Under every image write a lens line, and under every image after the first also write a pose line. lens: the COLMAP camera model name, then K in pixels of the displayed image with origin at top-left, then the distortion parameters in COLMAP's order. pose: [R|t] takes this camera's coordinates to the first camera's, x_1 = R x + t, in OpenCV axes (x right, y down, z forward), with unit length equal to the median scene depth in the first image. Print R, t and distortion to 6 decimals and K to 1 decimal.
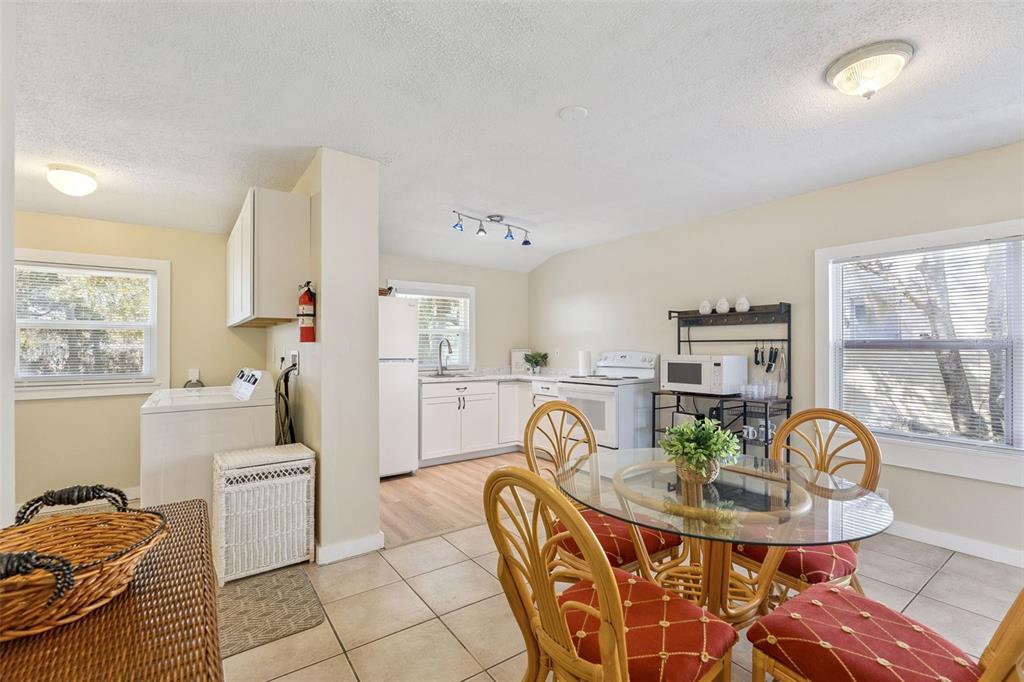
lens RADIAL K [[468.4, 0, 510.4], [0, 468.4, 344.1], [0, 0, 1]] dist [-0.003555, -0.000354]
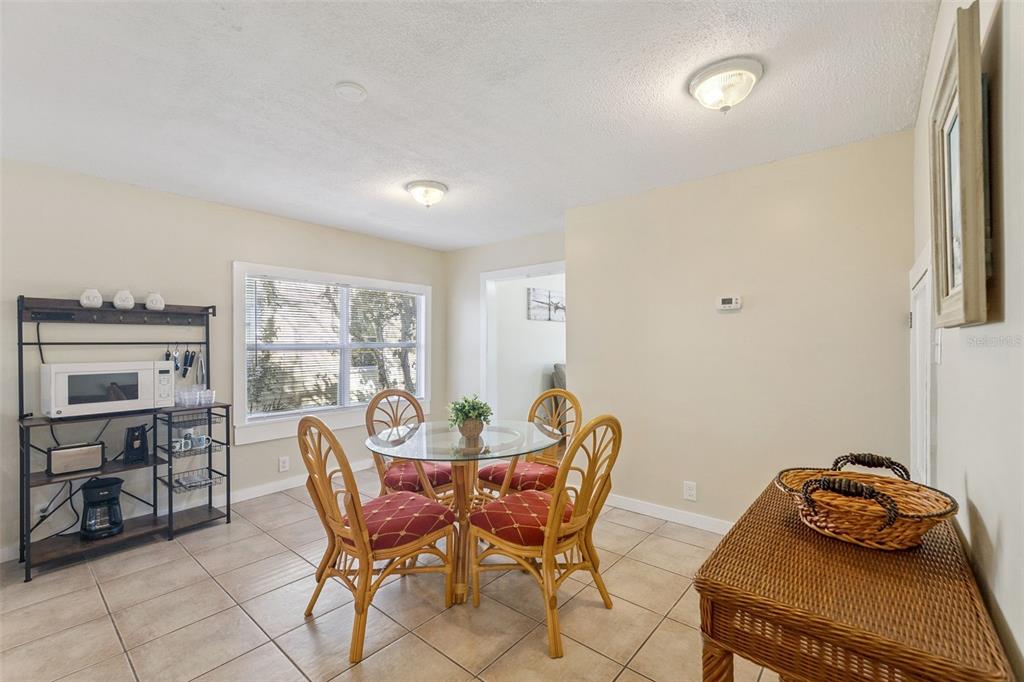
lens RADIAL K [[429.8, 0, 511.6], [0, 429.8, 344.8], [0, 0, 1]] dist [-0.002242, 0.000183]
pose [[-0.230258, 0.004976, 0.973117, -0.384392], [0.007459, 0.999967, -0.003349, 0.002599], [-0.973101, 0.006487, -0.230288, 0.494603]]
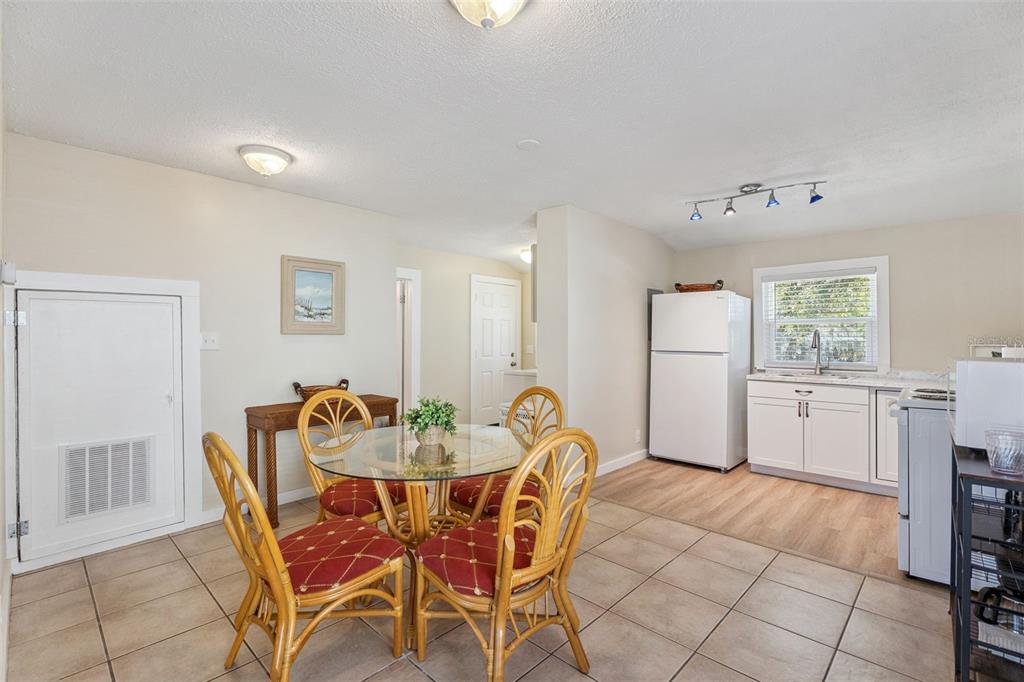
lens RADIAL K [[468.4, 0, 505.3], [0, 468.4, 337.0], [0, 0, 1]] dist [-0.003555, -0.000354]
pose [[0.154471, -0.005891, -0.987980, 0.713978], [0.004884, 0.999975, -0.005199, 0.002095], [0.987985, -0.004023, 0.154495, 0.422453]]
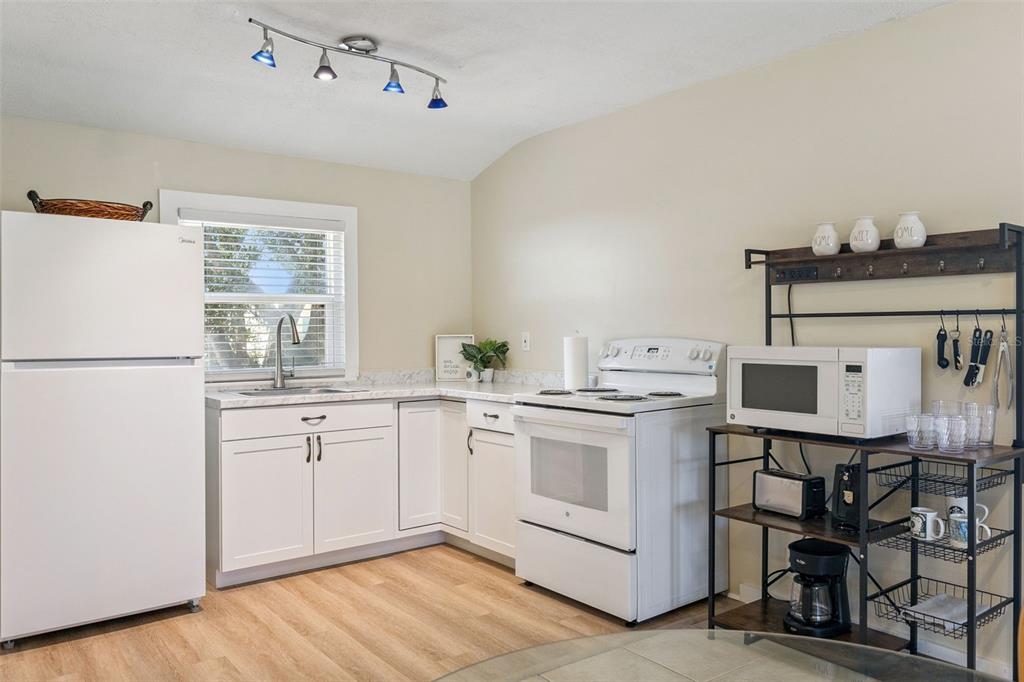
lens RADIAL K [[778.2, 0, 506.9], [0, 778.2, 332.9], [0, 0, 1]] dist [0.003433, -0.003680]
pose [[0.999953, -0.005368, 0.008108, 0.099232], [0.005277, 0.999924, 0.011166, 0.000660], [-0.008168, -0.011123, 0.999905, 0.243075]]
